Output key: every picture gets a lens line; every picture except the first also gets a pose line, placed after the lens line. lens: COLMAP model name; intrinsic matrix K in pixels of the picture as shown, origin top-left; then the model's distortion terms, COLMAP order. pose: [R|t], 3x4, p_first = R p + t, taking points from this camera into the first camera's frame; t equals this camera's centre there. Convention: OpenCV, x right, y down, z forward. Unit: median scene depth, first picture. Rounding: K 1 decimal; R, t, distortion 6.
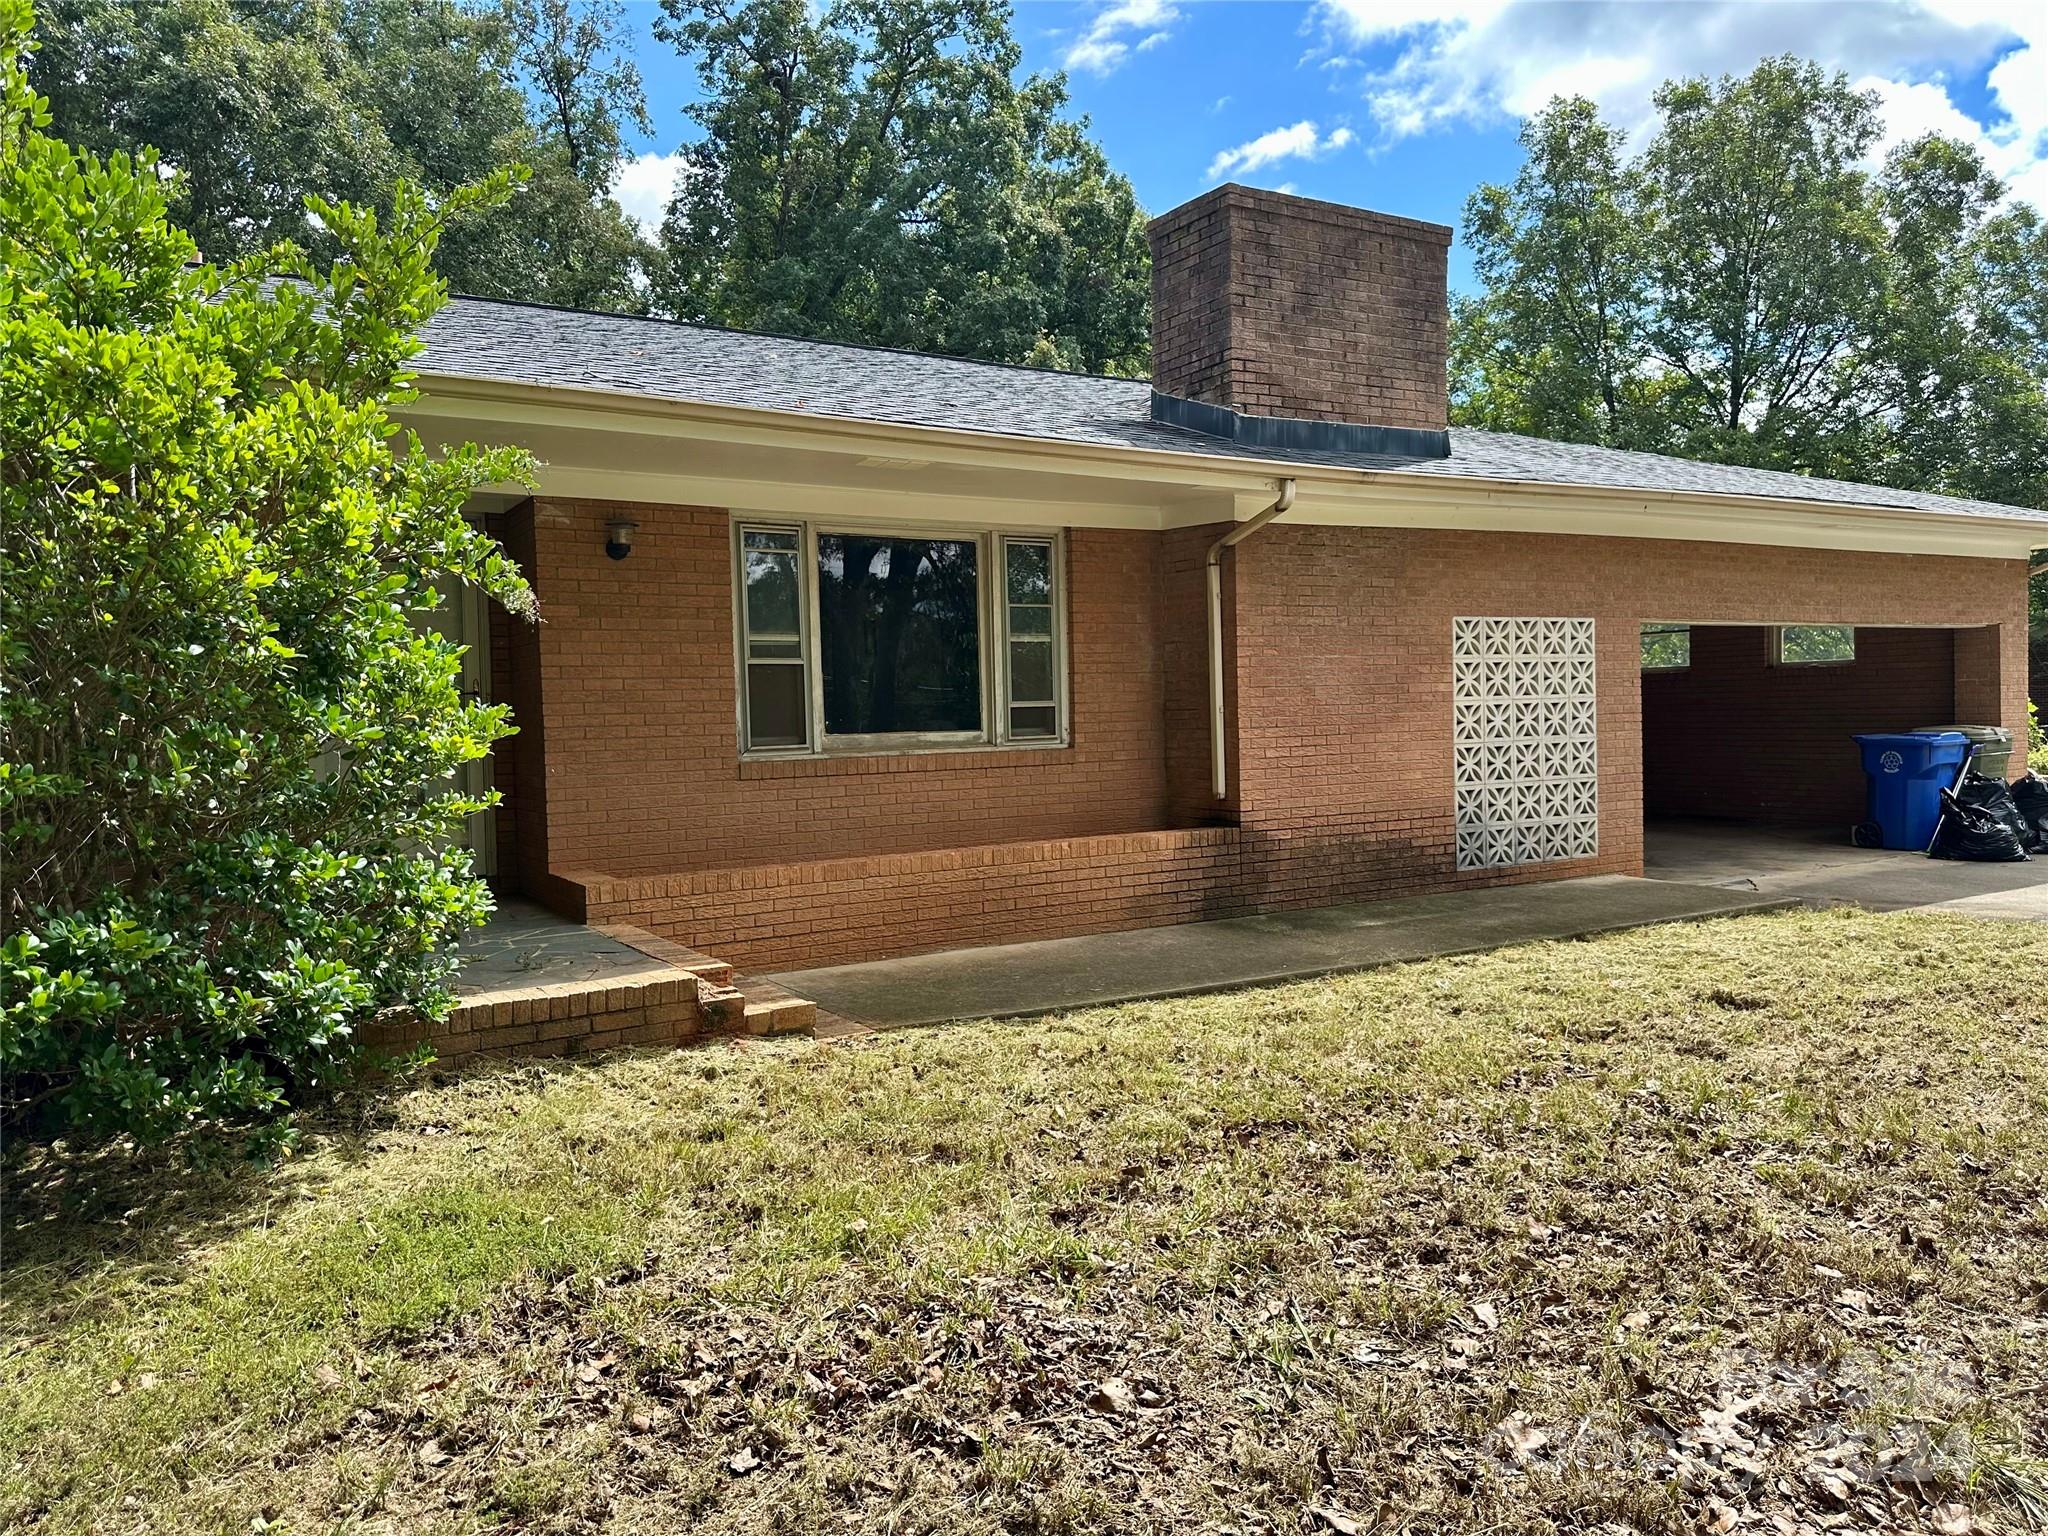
lens RADIAL K [[1453.4, 0, 1024.3], [0, 1453.4, 777.5], [0, 0, 1]] dist [0.007643, 0.000442]
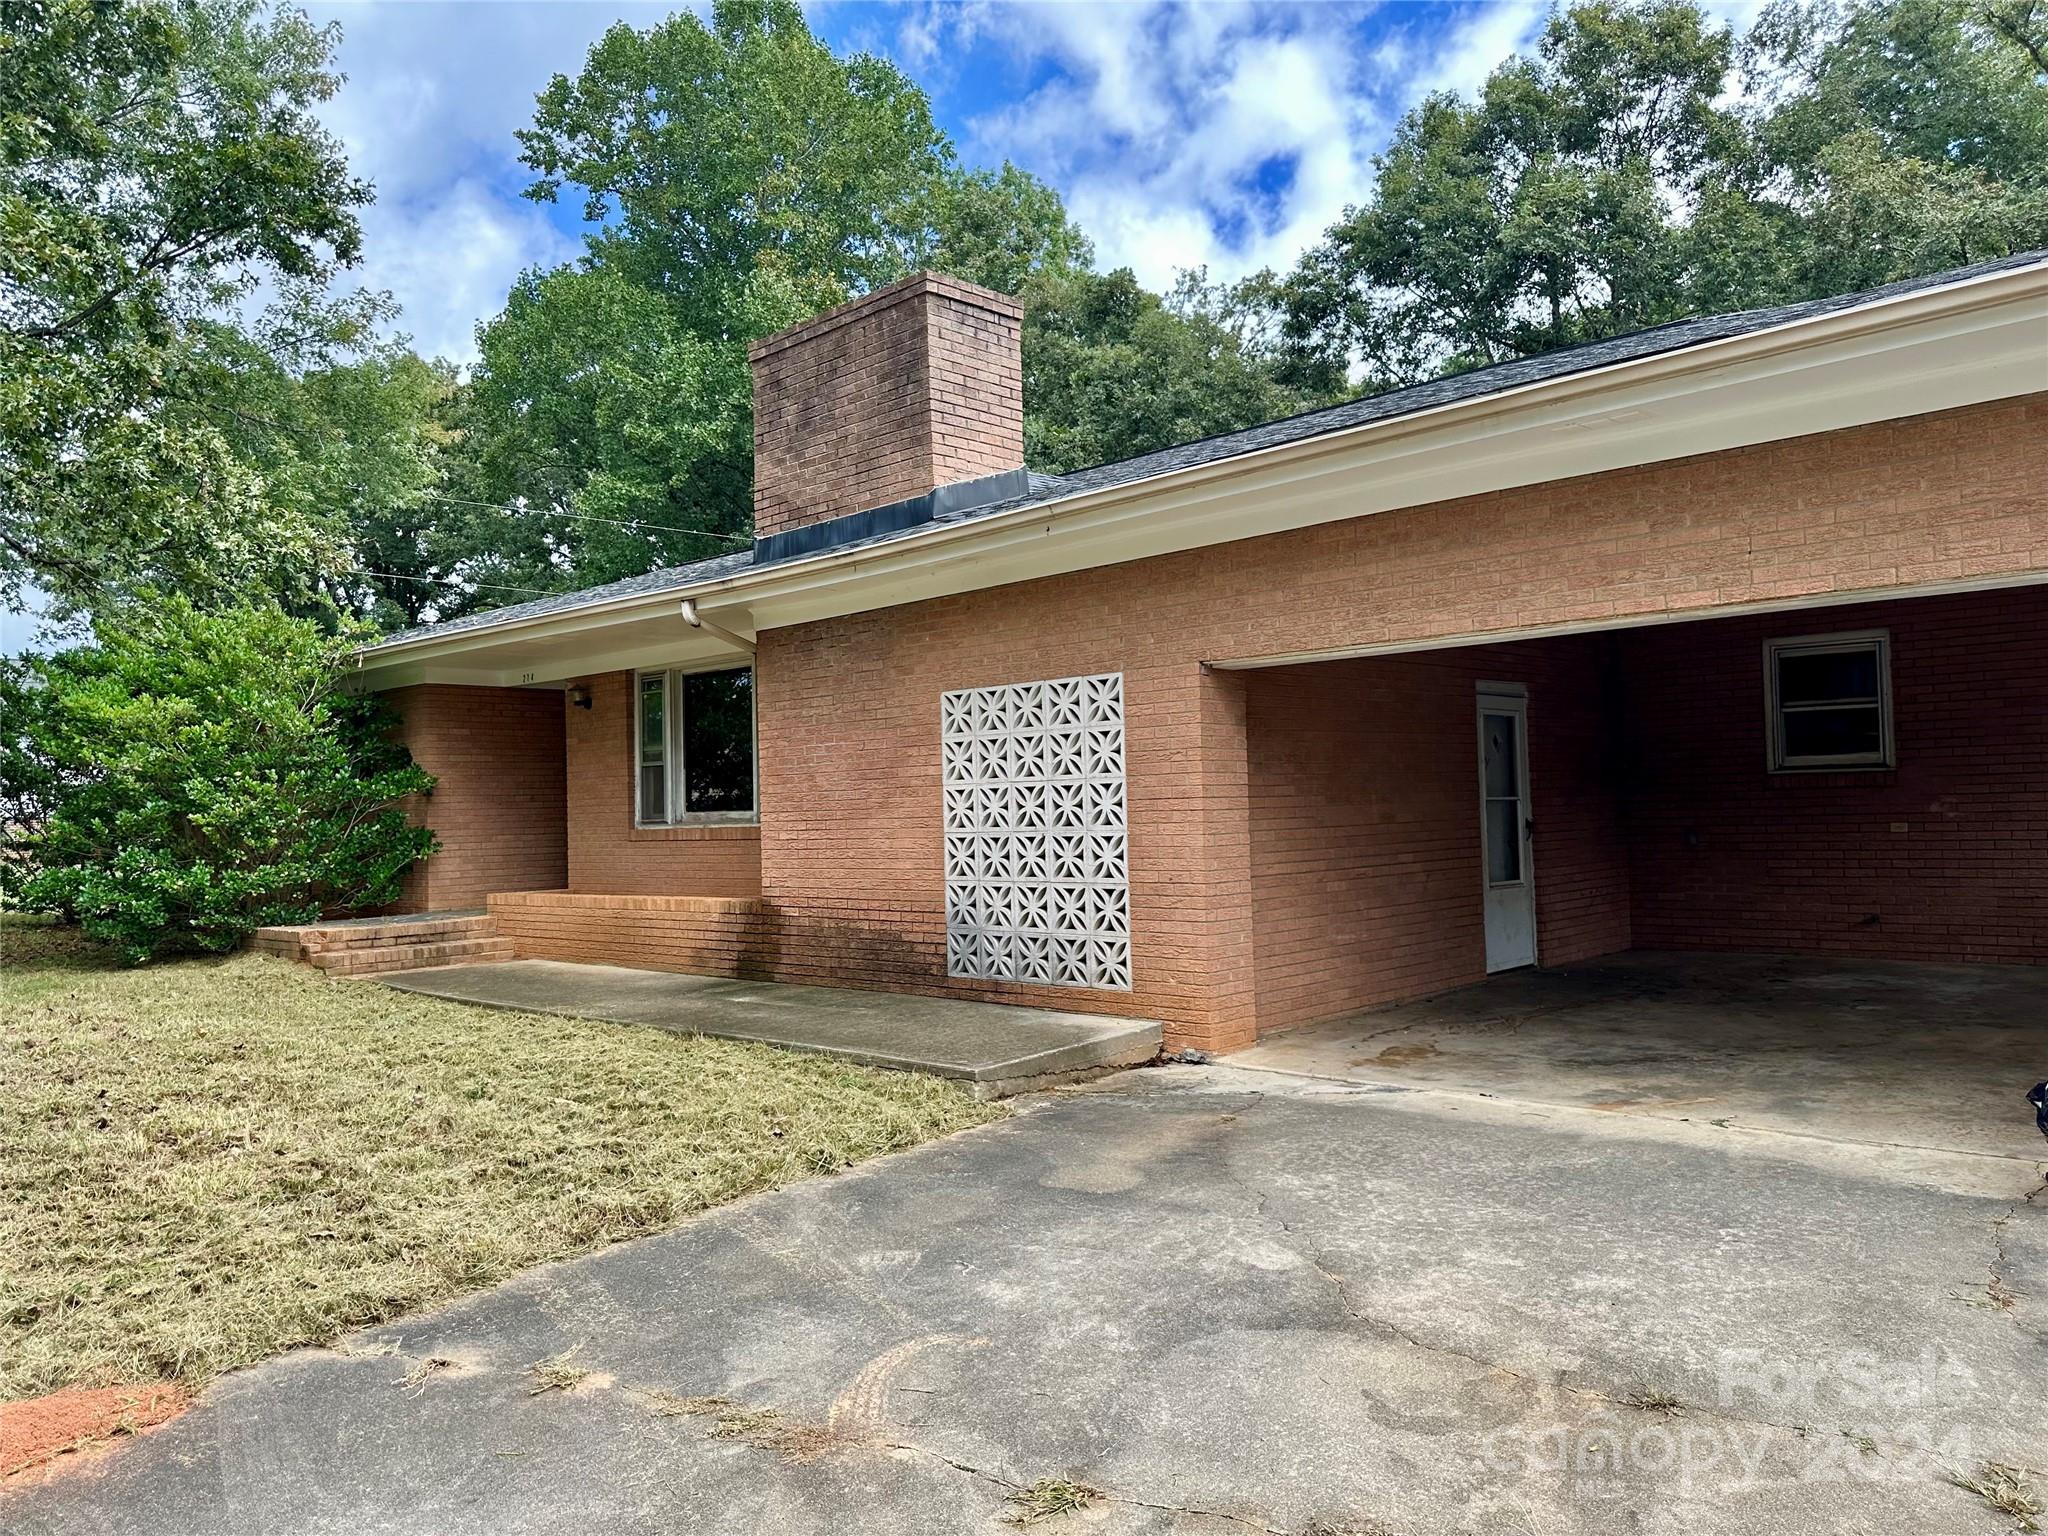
lens RADIAL K [[1453.4, 0, 1024.5], [0, 1453.4, 758.7], [0, 0, 1]] dist [0.007643, 0.000442]
pose [[0.298069, -0.019964, -0.954335, 1.168296], [-0.029294, 0.999119, -0.030051, -0.043186], [0.954095, 0.036913, 0.297222, 0.778844]]
